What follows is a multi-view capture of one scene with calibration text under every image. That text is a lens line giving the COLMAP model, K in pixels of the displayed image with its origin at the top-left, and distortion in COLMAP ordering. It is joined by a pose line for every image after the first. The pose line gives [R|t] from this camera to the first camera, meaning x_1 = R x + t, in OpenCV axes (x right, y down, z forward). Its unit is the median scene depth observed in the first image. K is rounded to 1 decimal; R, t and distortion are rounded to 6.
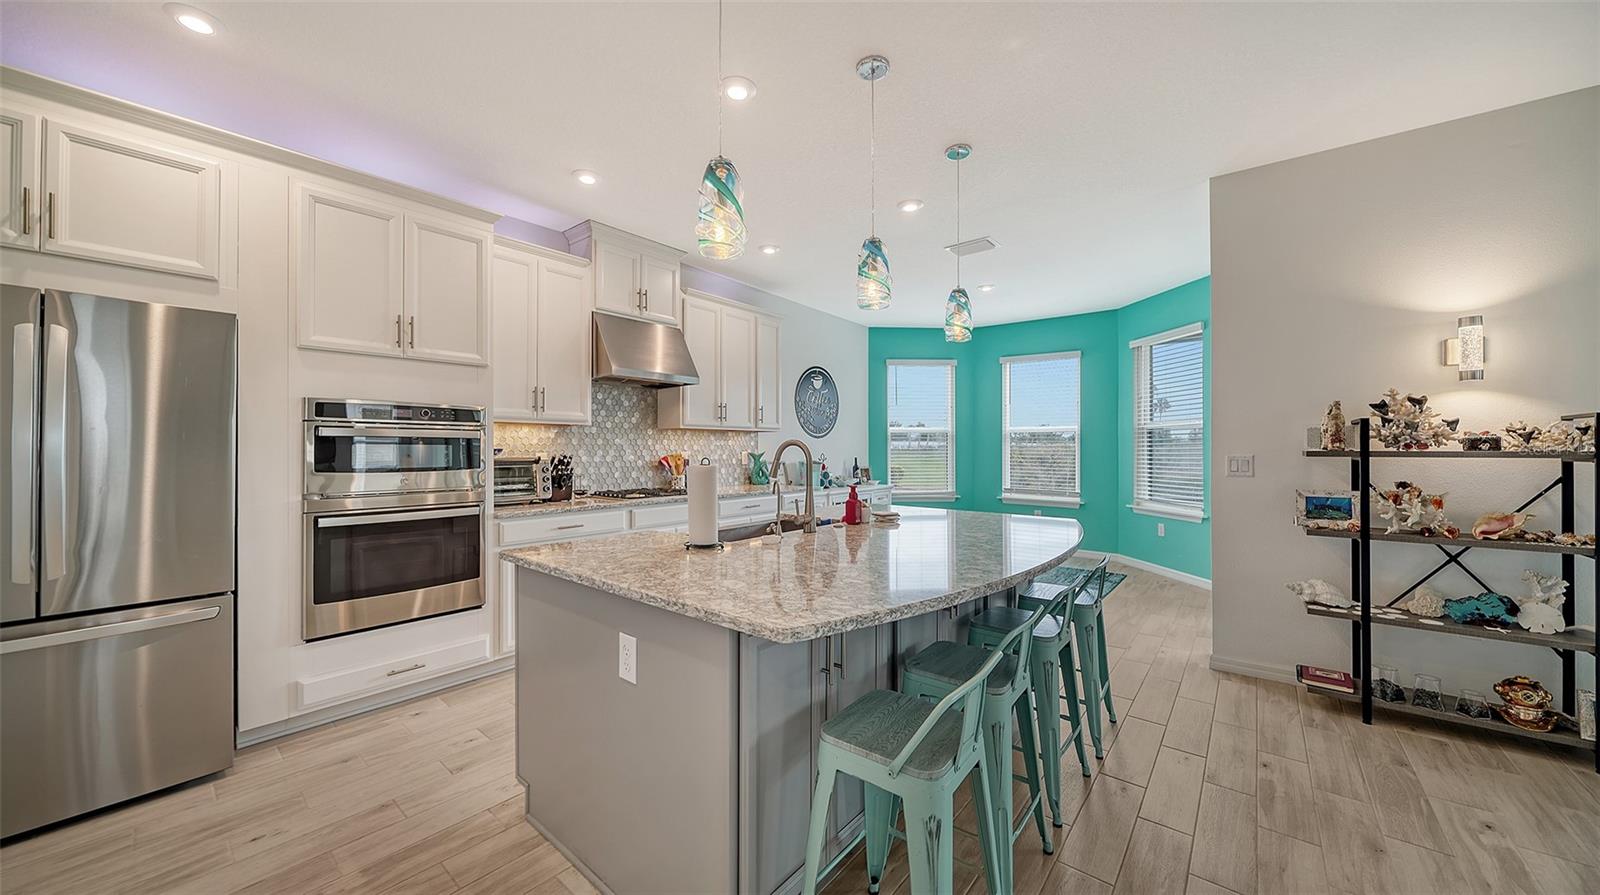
lens RADIAL K [[562.1, 0, 789.8], [0, 562.1, 446.8], [0, 0, 1]] dist [0.000844, -0.002192]
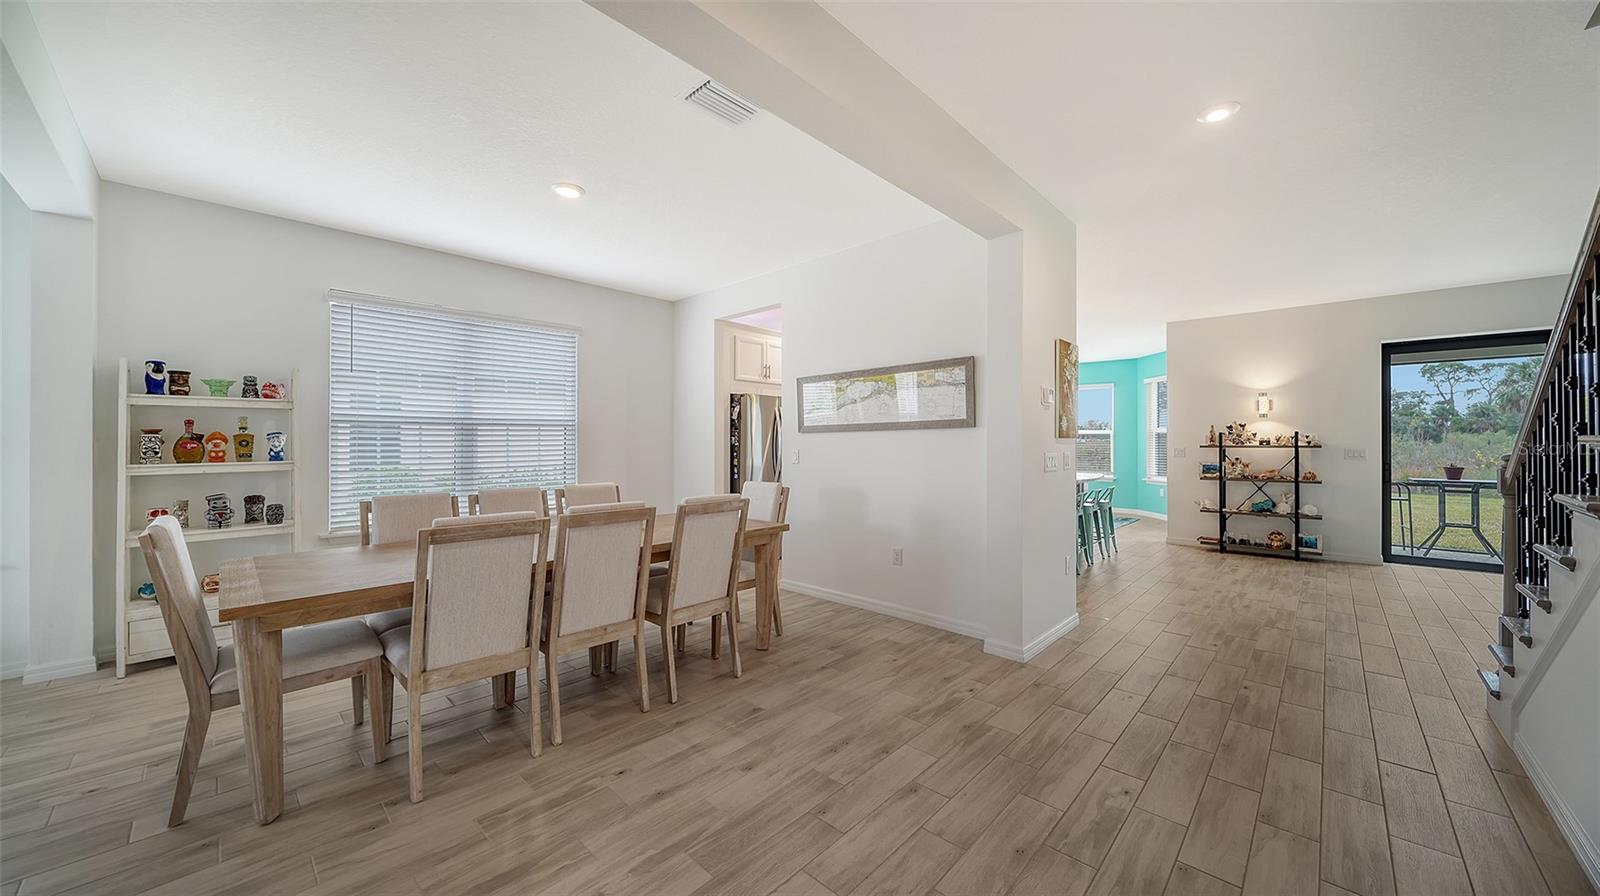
lens RADIAL K [[562.1, 0, 789.8], [0, 562.1, 447.3], [0, 0, 1]] dist [0.000844, -0.002192]
pose [[0.997035, -0.001000, -0.076943, -0.736367], [0.001393, 0.999986, 0.005062, 0.000665], [0.076937, -0.005154, 0.997023, -1.724270]]
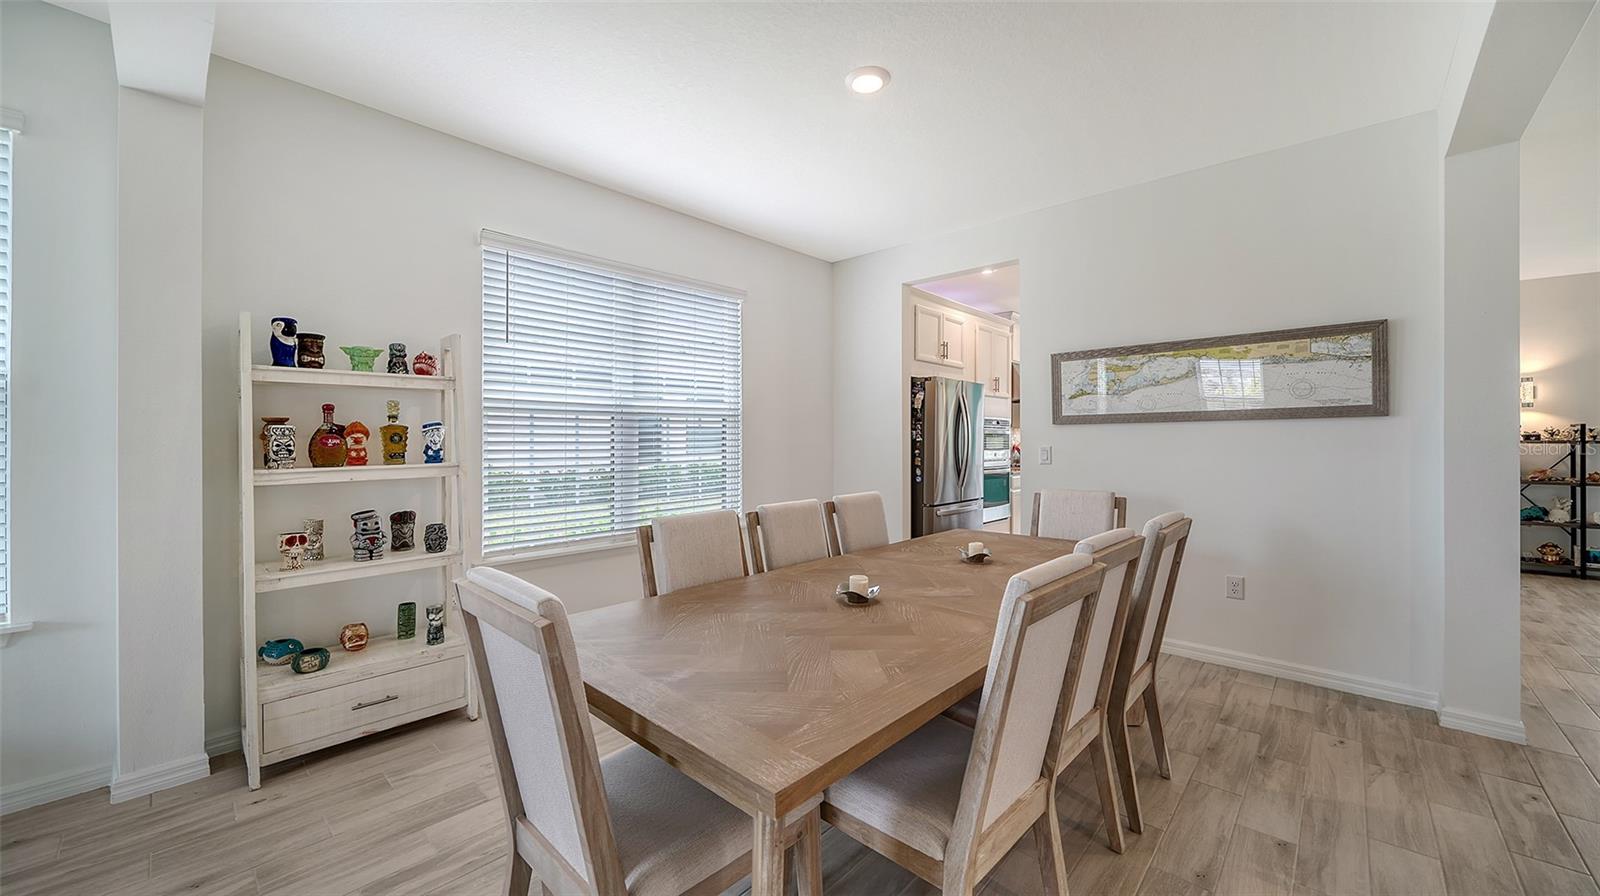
lens RADIAL K [[597.3, 0, 791.0], [0, 597.3, 444.4], [0, 0, 1]] dist [-0.003431, -0.000056]
pose [[0.998160, -0.001507, -0.060621, -1.451879], [0.001962, 0.999970, 0.007444, 0.000492], [0.060608, -0.007549, 0.998133, -1.435297]]
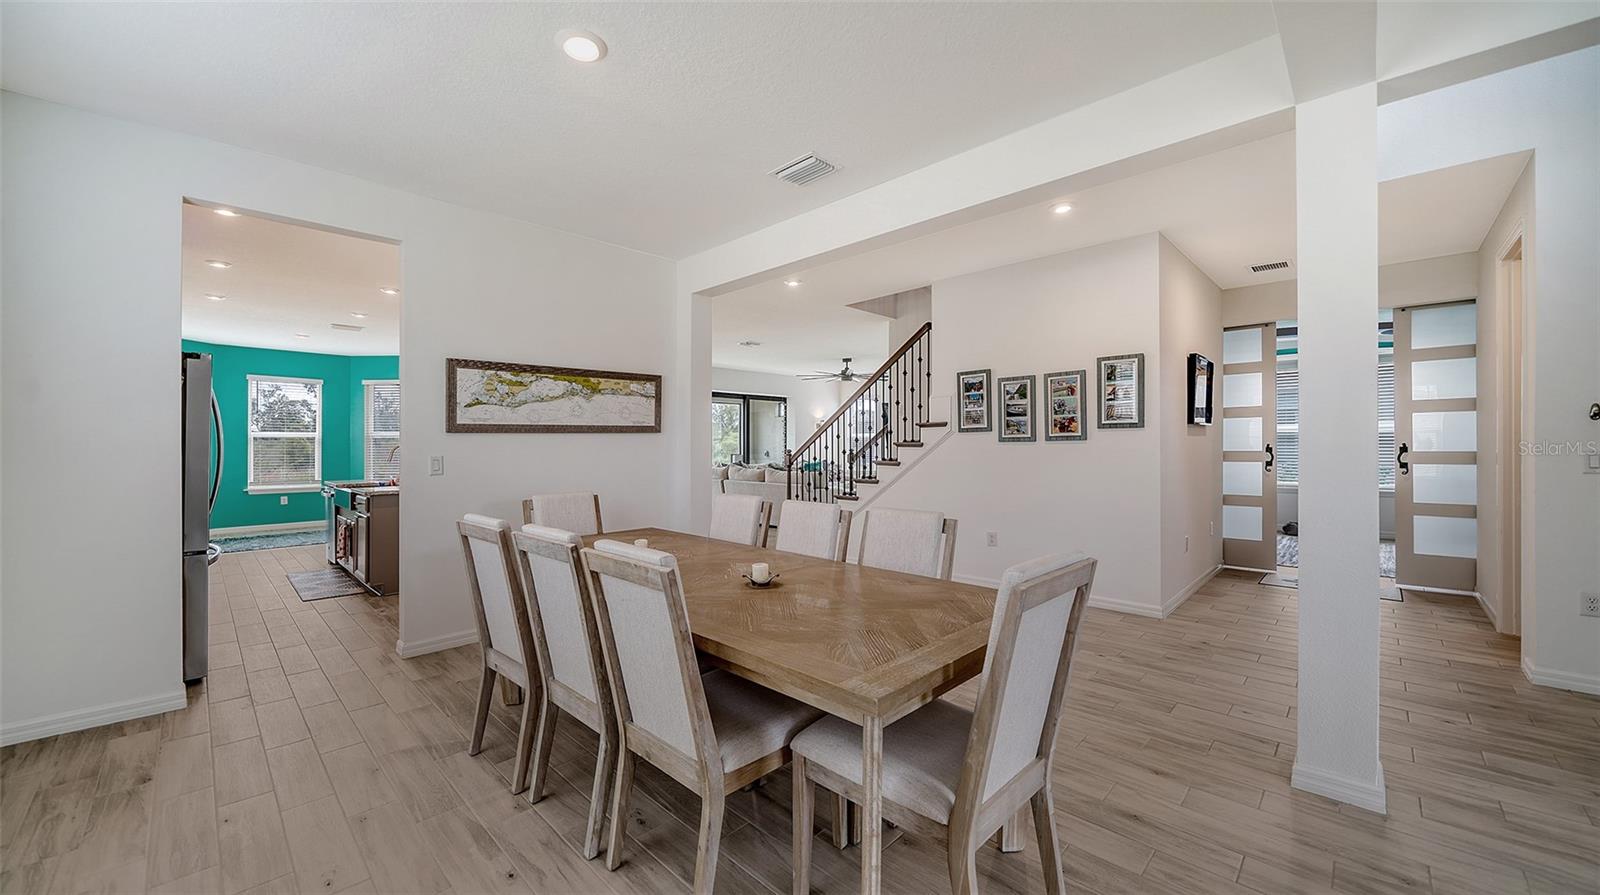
lens RADIAL K [[597.3, 0, 791.0], [0, 597.3, 443.9], [0, 0, 1]] dist [-0.003431, -0.000056]
pose [[0.085116, 0.000204, 0.996371, -2.277739], [0.006573, 0.999978, -0.000767, -0.003026], [-0.996349, 0.006615, 0.085112, -0.803952]]
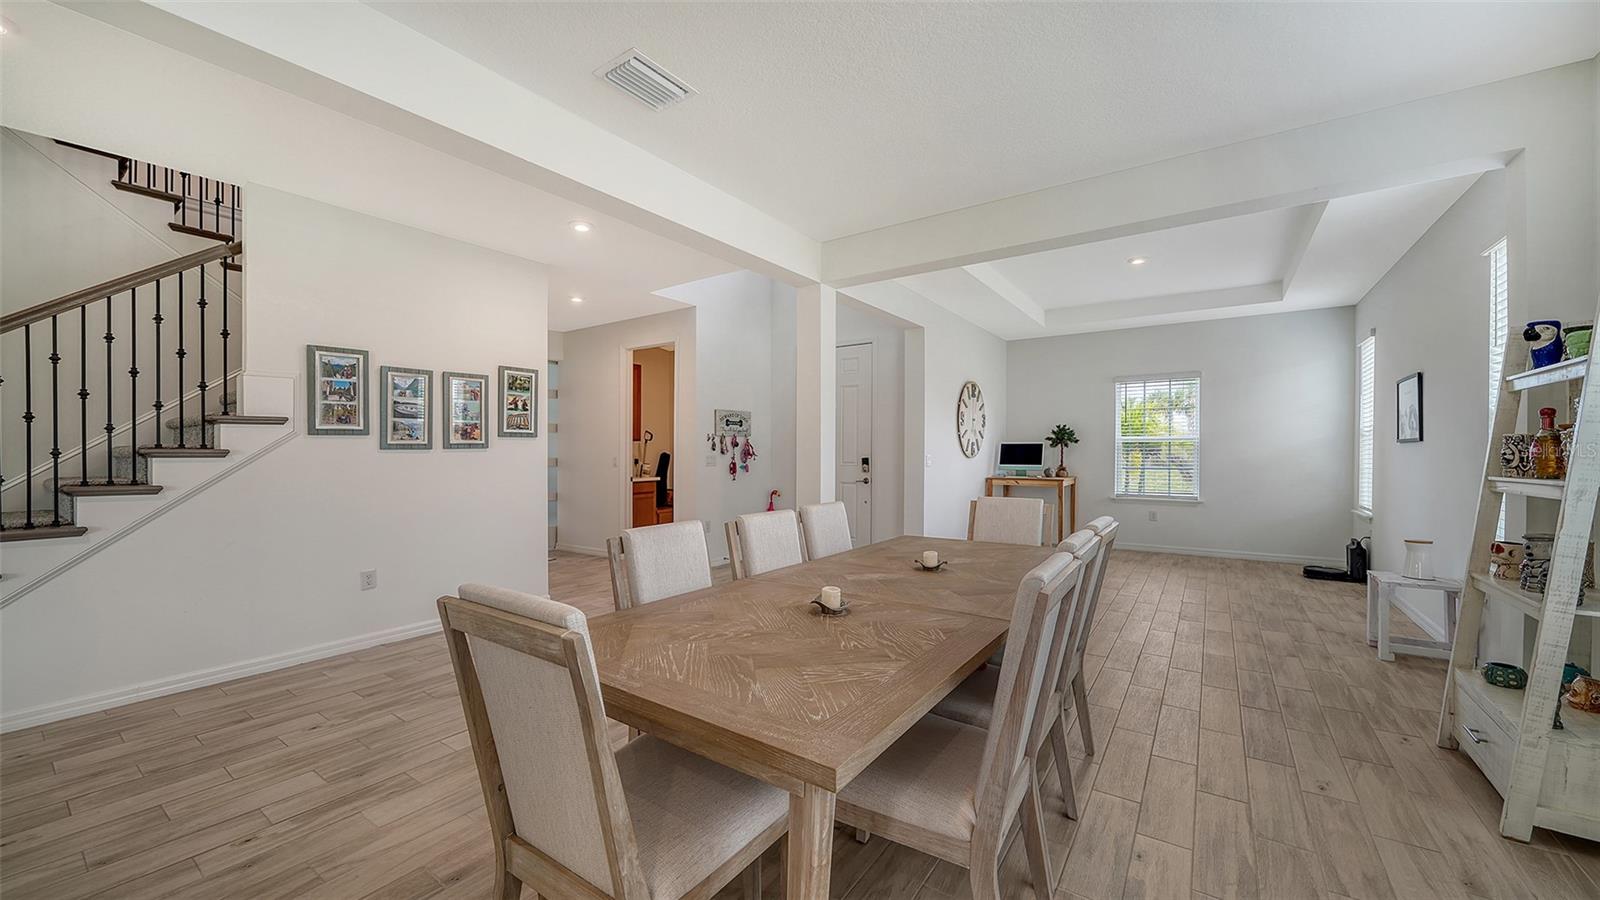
lens RADIAL K [[597.3, 0, 791.0], [0, 597.3, 446.4], [0, 0, 1]] dist [-0.003431, -0.000056]
pose [[-0.997181, -0.001241, -0.075027, -1.109930], [-0.000895, 0.999989, -0.004655, -0.008501], [0.075032, -0.004575, -0.997171, 0.306839]]
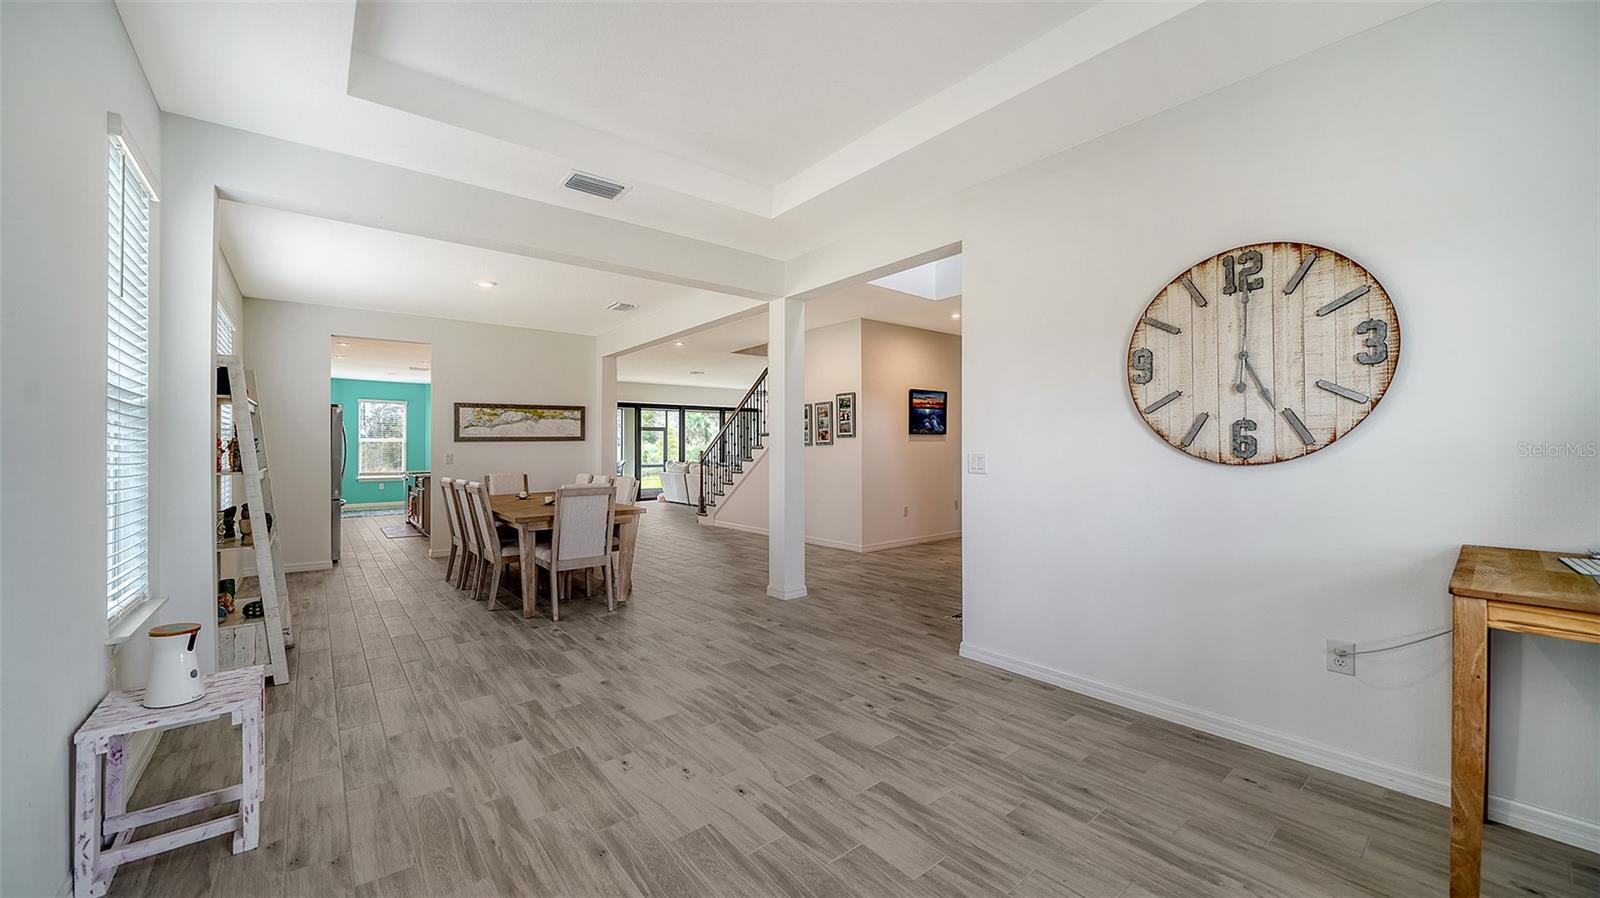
lens RADIAL K [[597.3, 0, 791.0], [0, 597.3, 445.4], [0, 0, 1]] dist [-0.003431, -0.000056]
pose [[0.195293, 0.001057, 0.980744, -3.343239], [0.007153, 0.999971, -0.002502, -0.001824], [-0.980719, 0.007503, 0.195279, -1.953229]]
